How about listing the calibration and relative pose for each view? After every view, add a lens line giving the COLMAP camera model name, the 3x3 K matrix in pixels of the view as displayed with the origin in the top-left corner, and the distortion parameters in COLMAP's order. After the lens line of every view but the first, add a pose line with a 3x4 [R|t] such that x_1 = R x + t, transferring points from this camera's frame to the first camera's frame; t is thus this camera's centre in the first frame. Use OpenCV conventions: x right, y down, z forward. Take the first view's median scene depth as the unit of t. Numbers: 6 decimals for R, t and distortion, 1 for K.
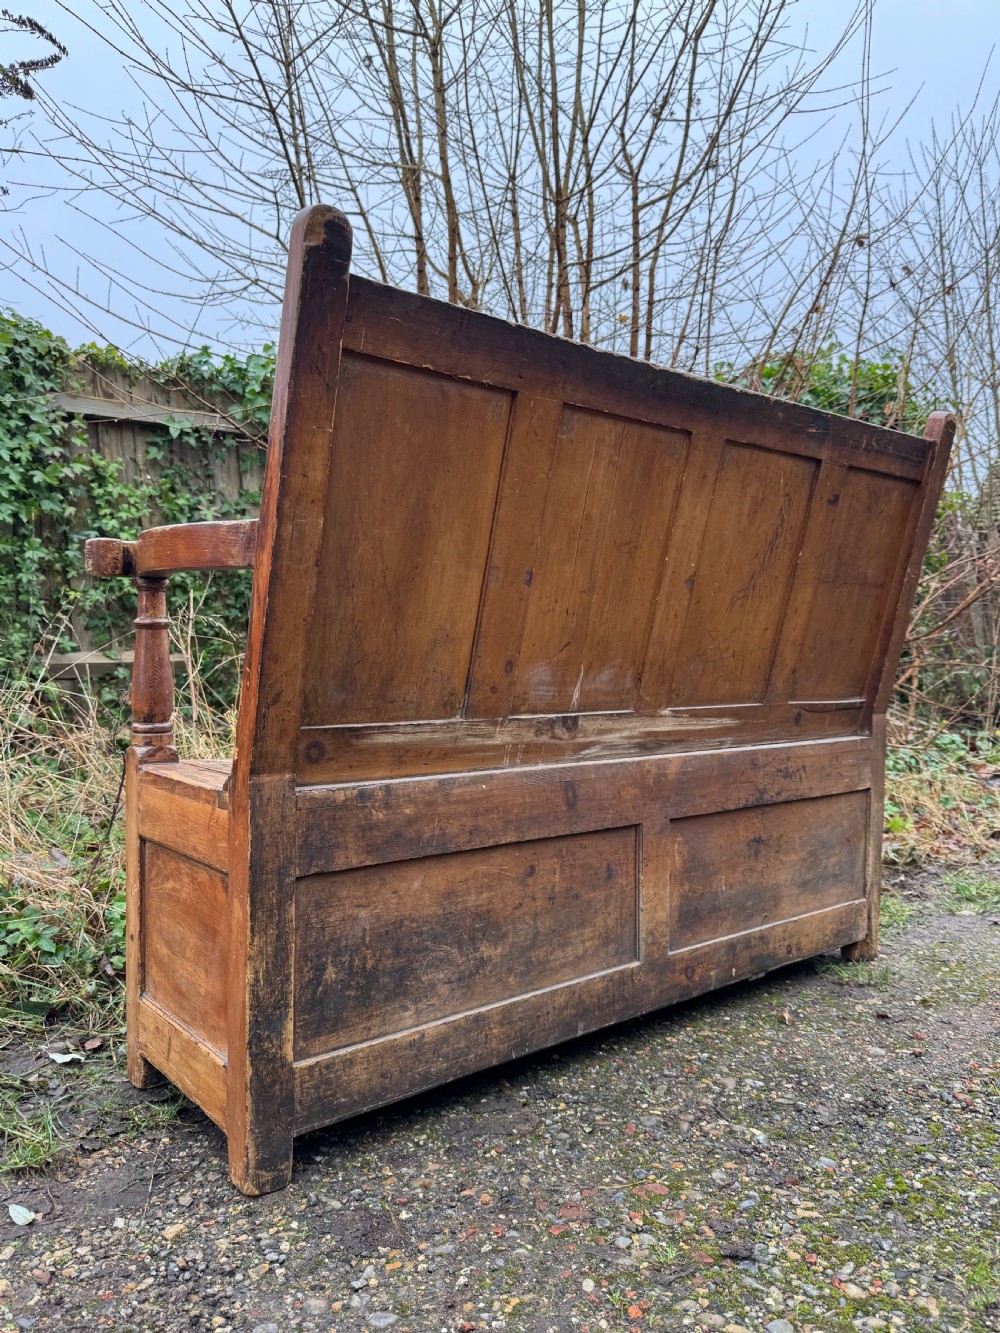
lens RADIAL K [[964.2, 0, 498.8], [0, 964.2, 682.2], [0, 0, 1]] dist [0.060151, -0.092909]
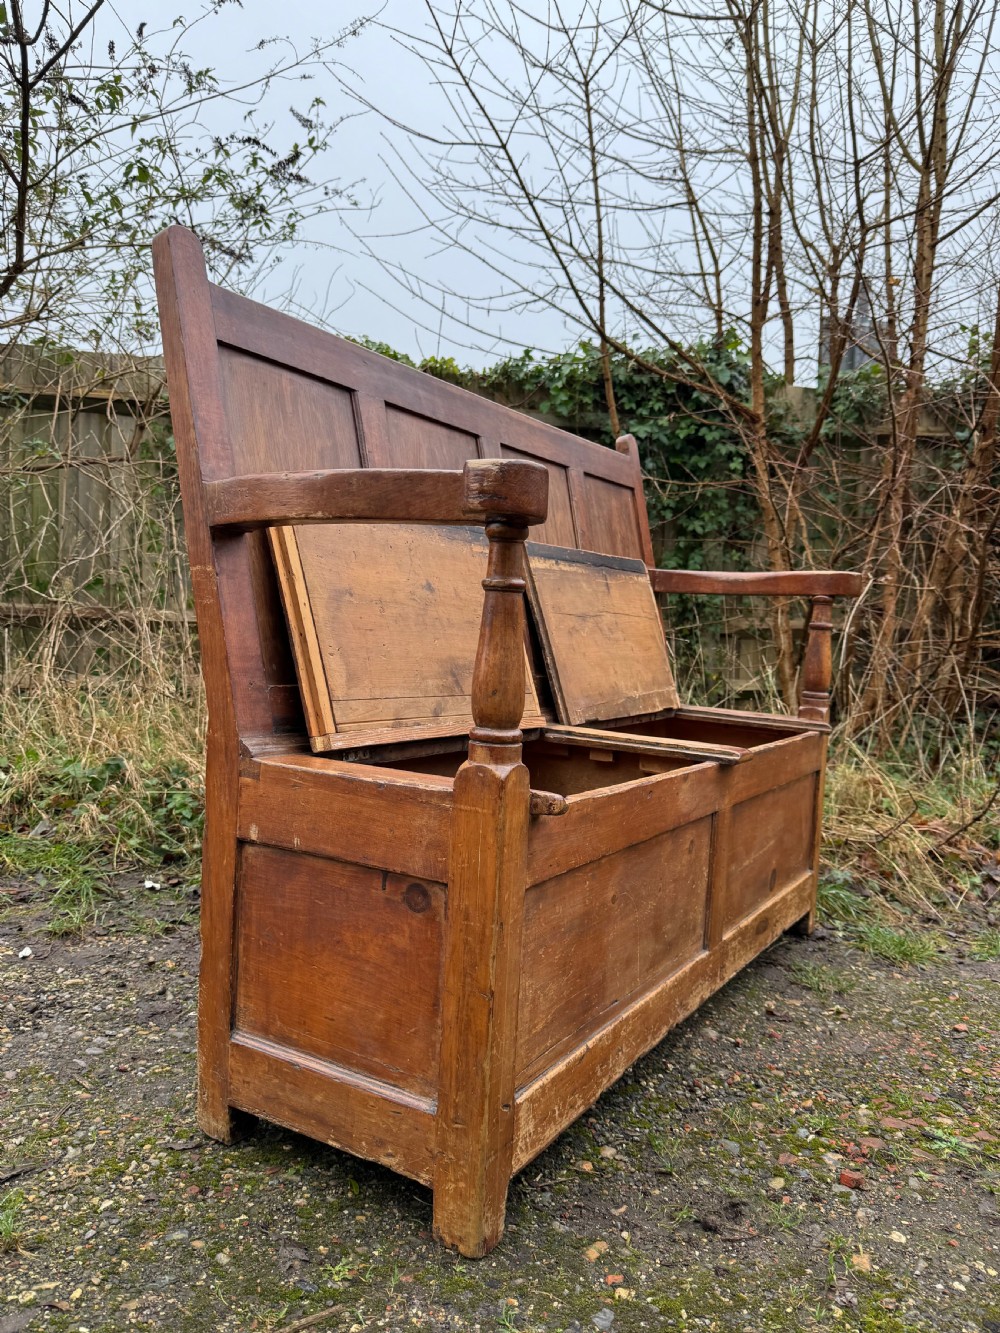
lens RADIAL K [[999.5, 0, 508.8], [0, 999.5, 670.9], [0, 0, 1]] dist [-0.003188, -0.011807]
pose [[0.864480, 0.073153, -0.497315, 0.675052], [-0.069142, 0.997255, 0.026503, -0.011080], [0.497889, 0.011474, 0.867165, -0.019837]]
